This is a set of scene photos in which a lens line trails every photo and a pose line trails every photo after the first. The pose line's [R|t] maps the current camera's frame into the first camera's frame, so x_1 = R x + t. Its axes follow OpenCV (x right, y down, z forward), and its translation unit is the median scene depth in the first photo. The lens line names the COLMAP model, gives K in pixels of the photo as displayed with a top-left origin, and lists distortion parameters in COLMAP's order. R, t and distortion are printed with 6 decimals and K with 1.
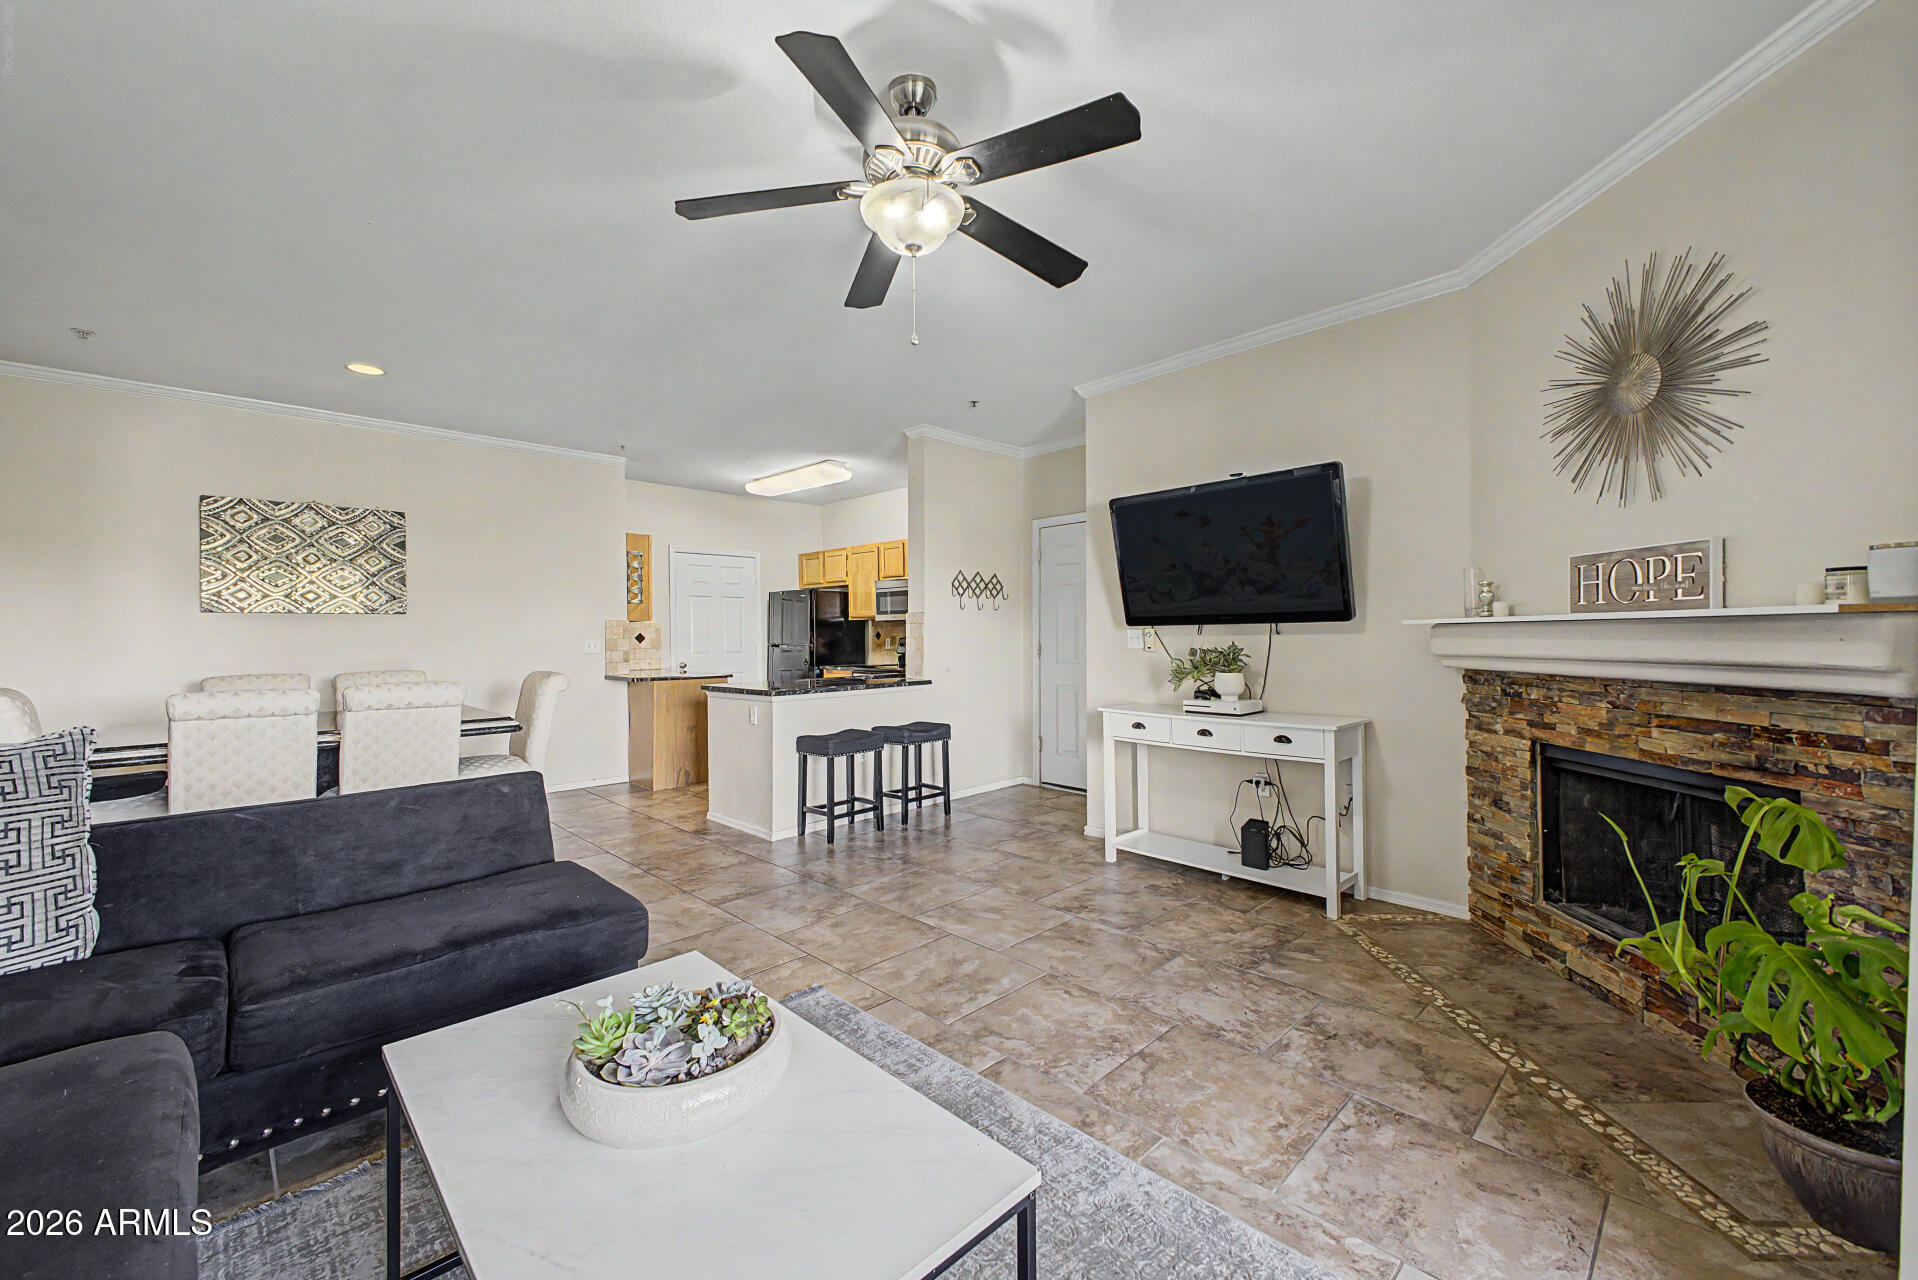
lens RADIAL K [[766.4, 0, 970.9], [0, 766.4, 644.4], [0, 0, 1]] dist [0.016756, -0.005360]
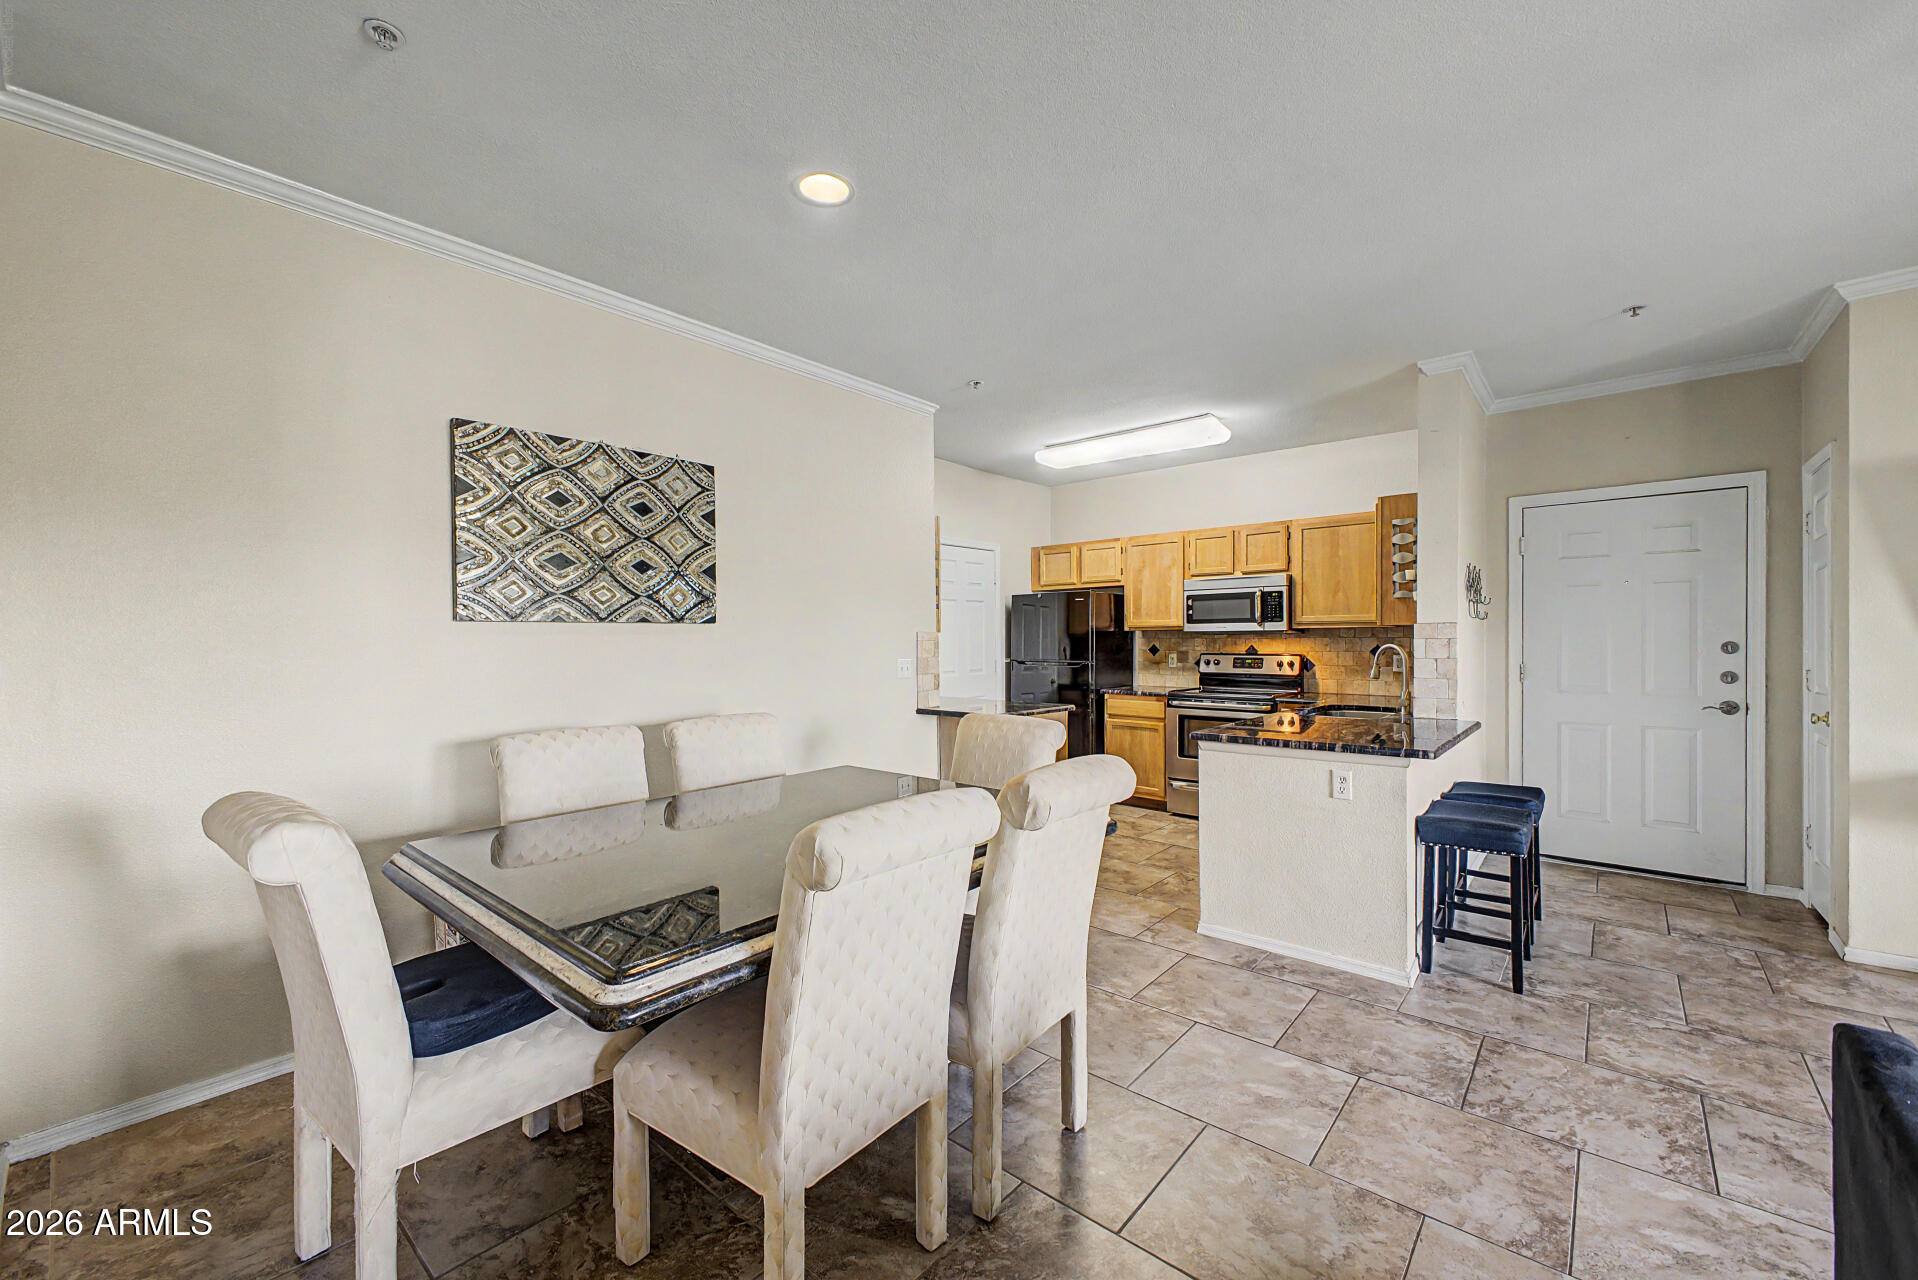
lens RADIAL K [[766.4, 0, 985.3], [0, 766.4, 642.6], [0, 0, 1]] dist [0.016756, -0.005360]
pose [[0.995020, 0.000967, 0.099668, -0.988822], [-0.000134, 0.999965, -0.008371, -0.031631], [-0.099673, 0.008316, 0.994986, 0.587374]]
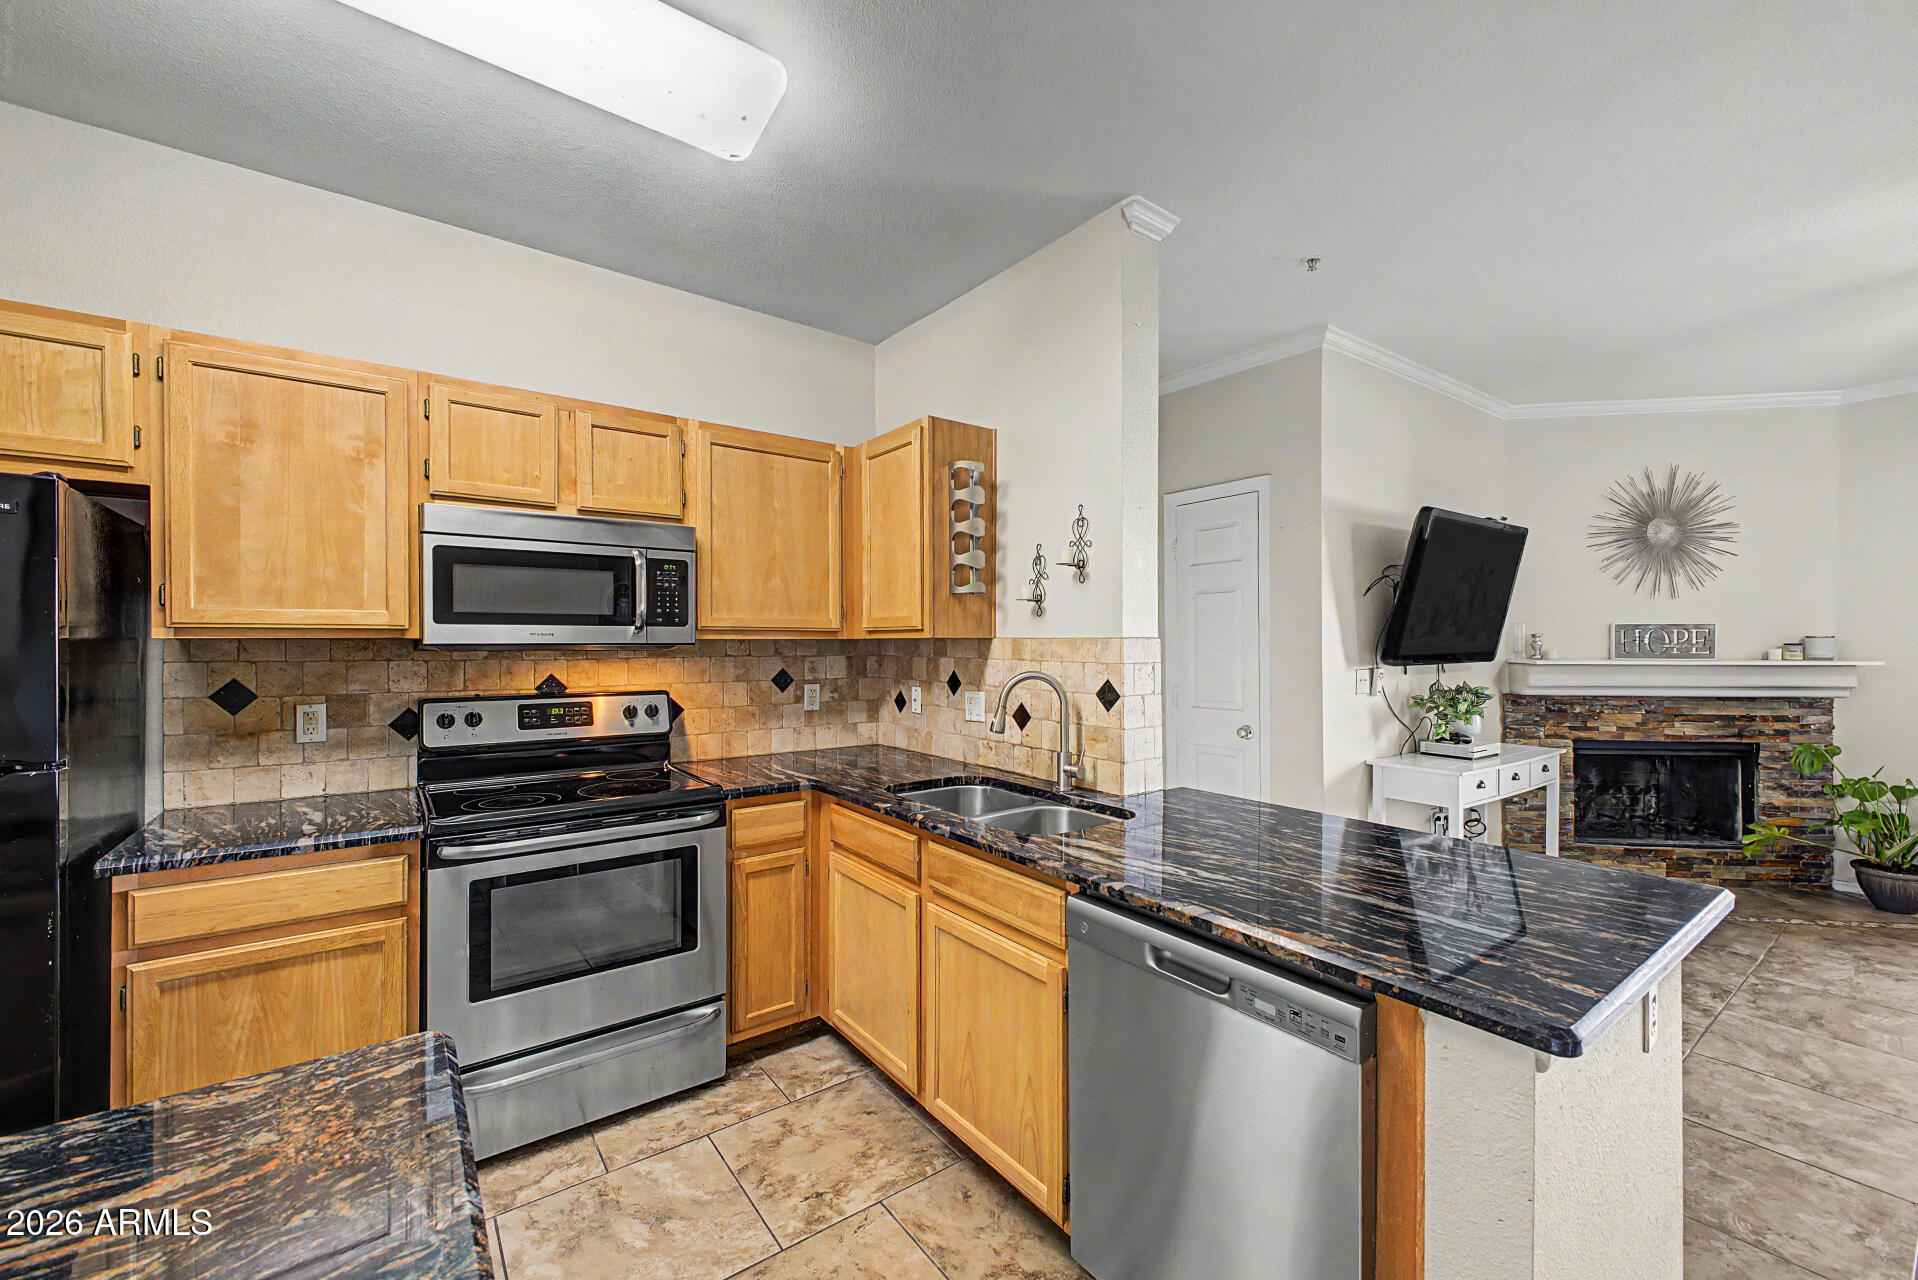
lens RADIAL K [[766.4, 0, 965.1], [0, 766.4, 649.3], [0, 0, 1]] dist [0.016756, -0.005360]
pose [[0.144124, -0.002137, 0.989557, -0.924641], [0.010668, 0.999943, 0.000605, -0.066040], [-0.989502, 0.010470, 0.144139, 1.870379]]
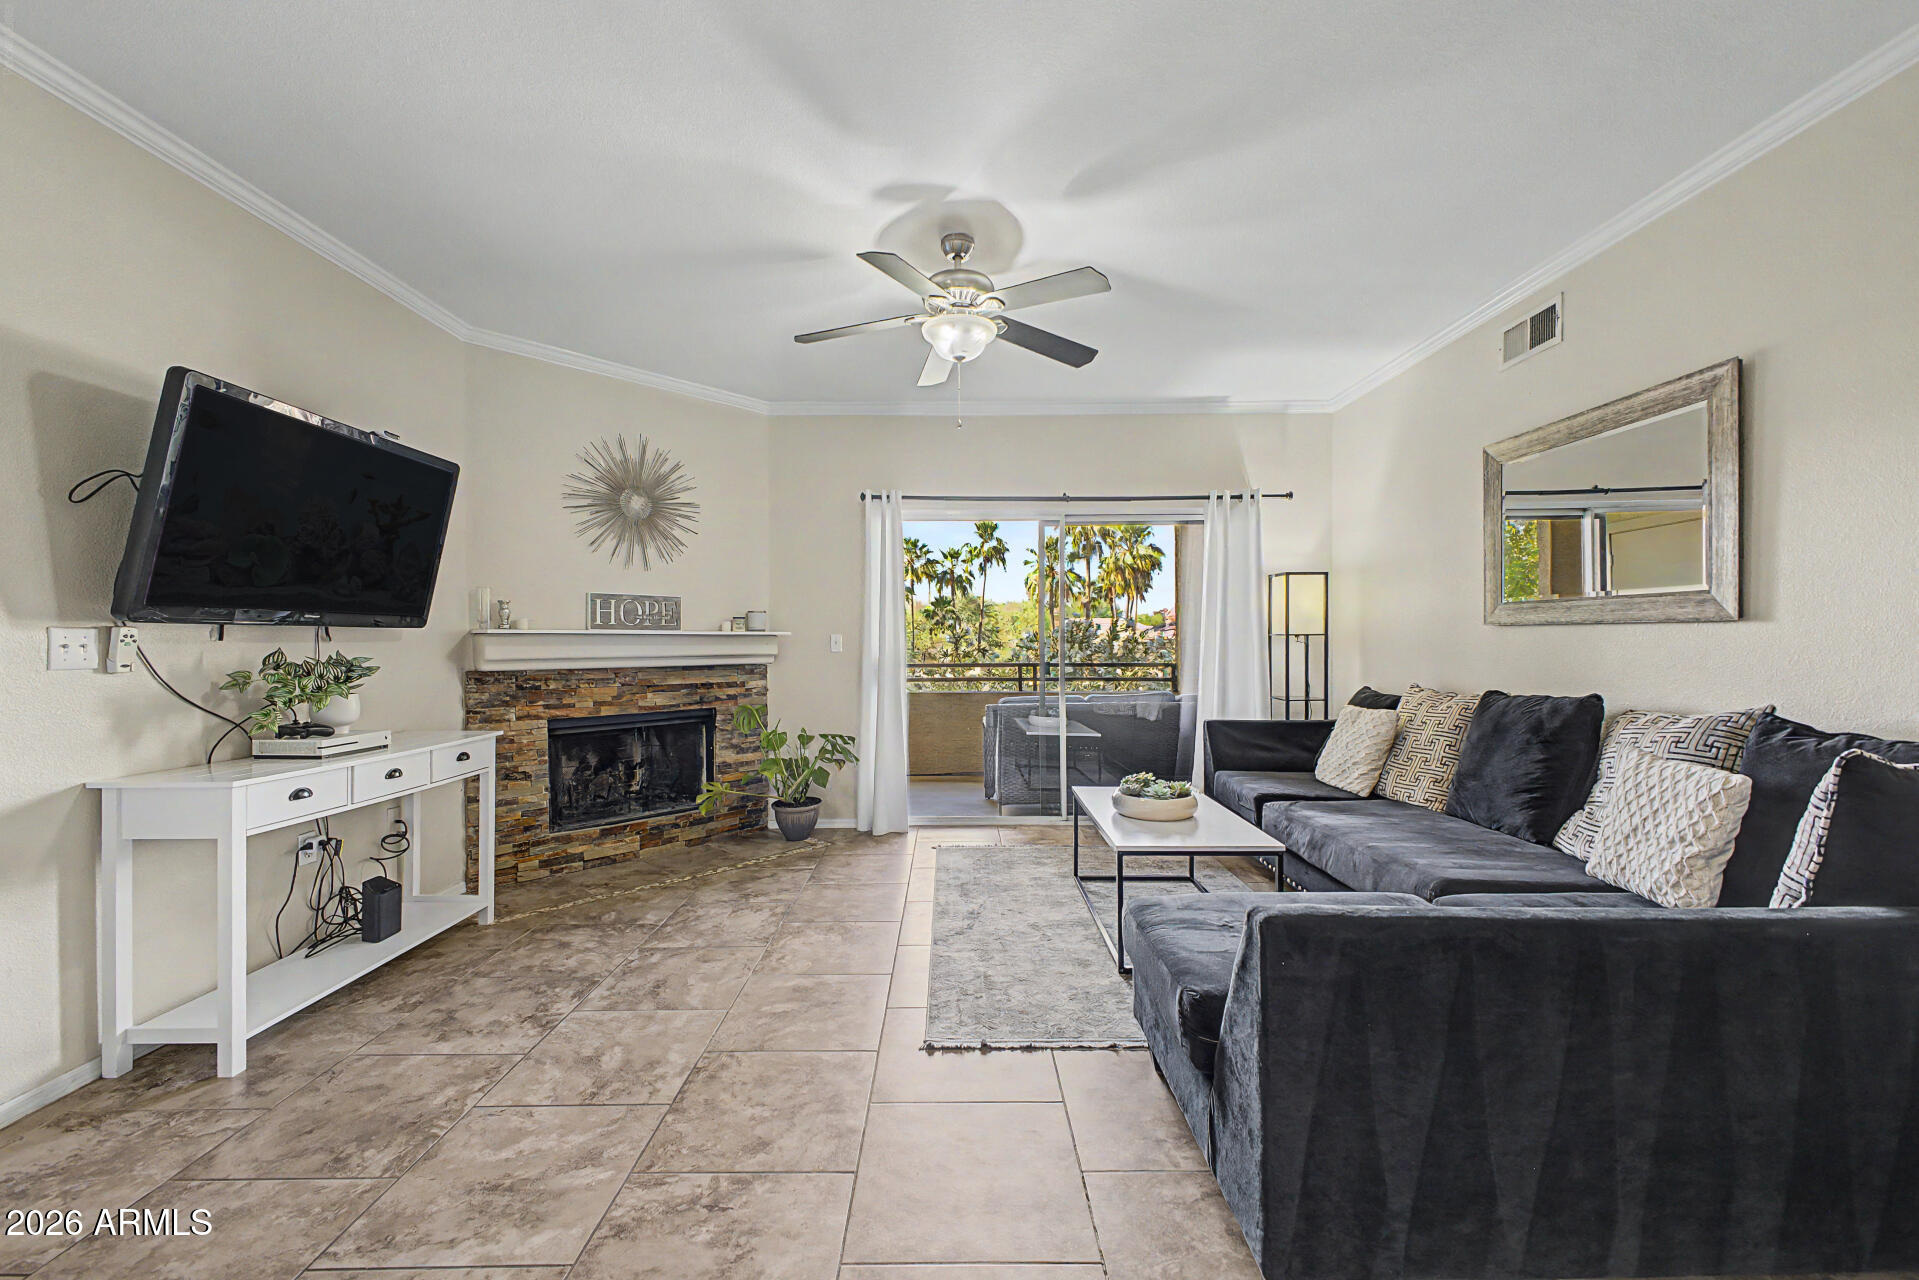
lens RADIAL K [[766.8, 0, 958.6], [0, 766.8, 636.6], [0, 0, 1]] dist [0.016756, -0.005360]
pose [[-0.710451, 0.014614, 0.703595, -0.733098], [0.016154, 0.999860, -0.004456, -0.005502], [-0.703562, 0.008200, -0.710587, 1.384850]]
